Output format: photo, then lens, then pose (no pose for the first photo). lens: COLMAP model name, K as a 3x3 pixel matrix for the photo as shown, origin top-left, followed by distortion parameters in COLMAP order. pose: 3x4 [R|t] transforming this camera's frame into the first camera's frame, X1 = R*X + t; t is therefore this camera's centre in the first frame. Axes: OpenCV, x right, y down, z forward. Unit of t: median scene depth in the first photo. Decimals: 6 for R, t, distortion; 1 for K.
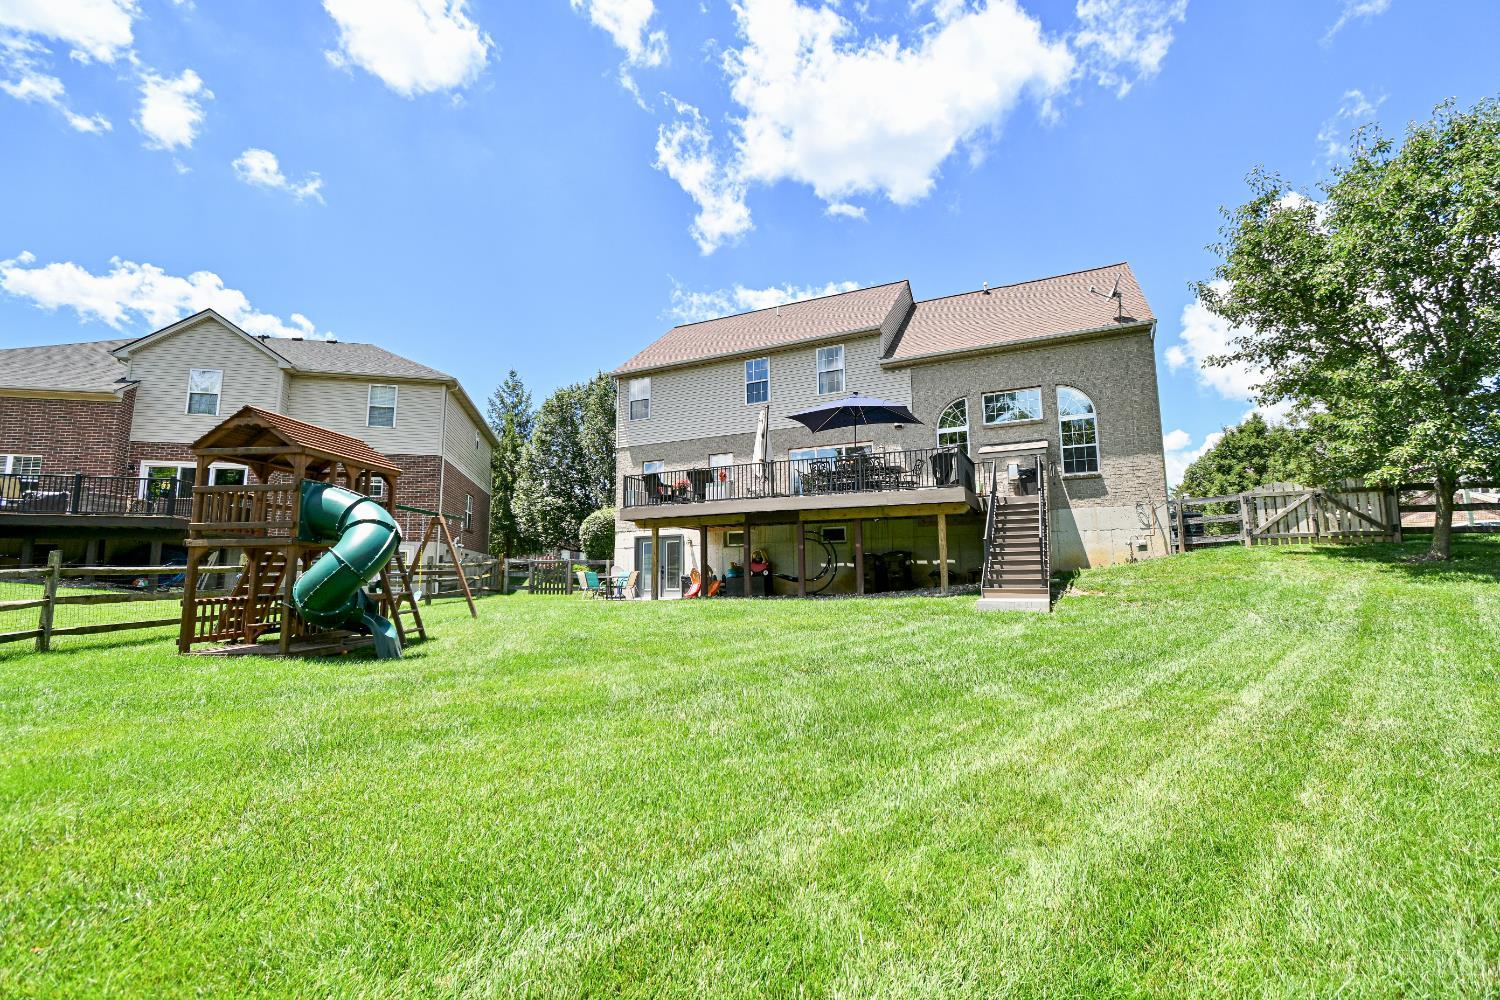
lens RADIAL K [[681.2, 0, 760.5], [0, 681.2, 544.3], [0, 0, 1]] dist [0.030369, 0.001829]
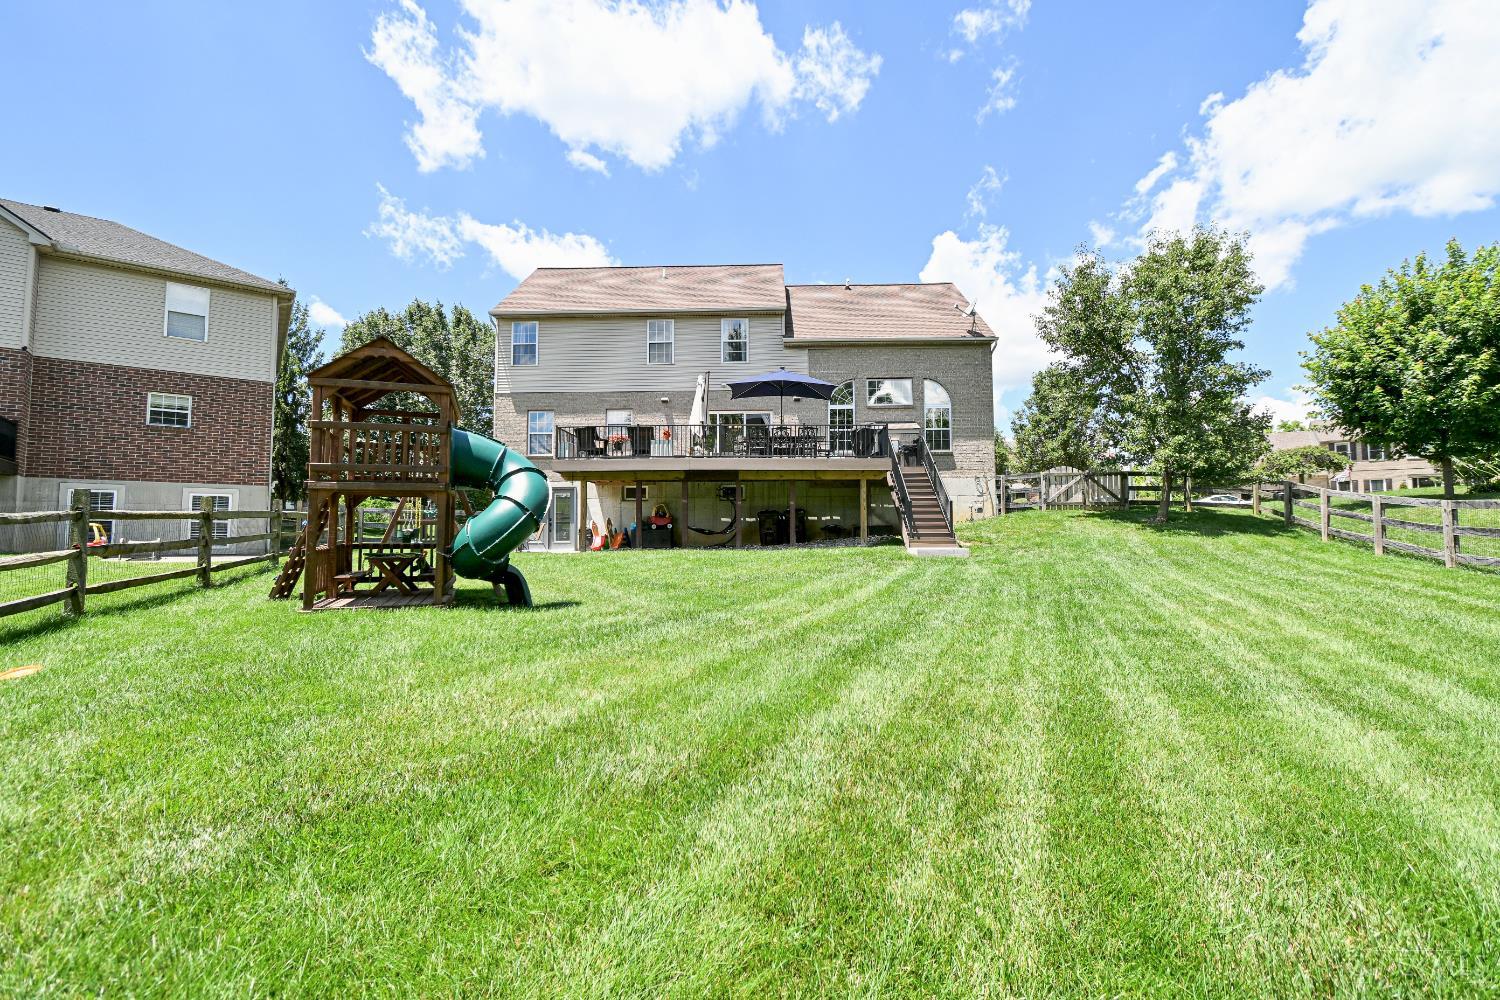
lens RADIAL K [[681.2, 0, 743.9], [0, 681.2, 503.3], [0, 0, 1]] dist [0.030369, 0.001829]
pose [[0.912232, 0.023846, 0.408979, -0.322938], [-0.026395, 0.999651, 0.000588, 0.002614], [-0.408823, -0.011331, 0.912544, -0.003778]]
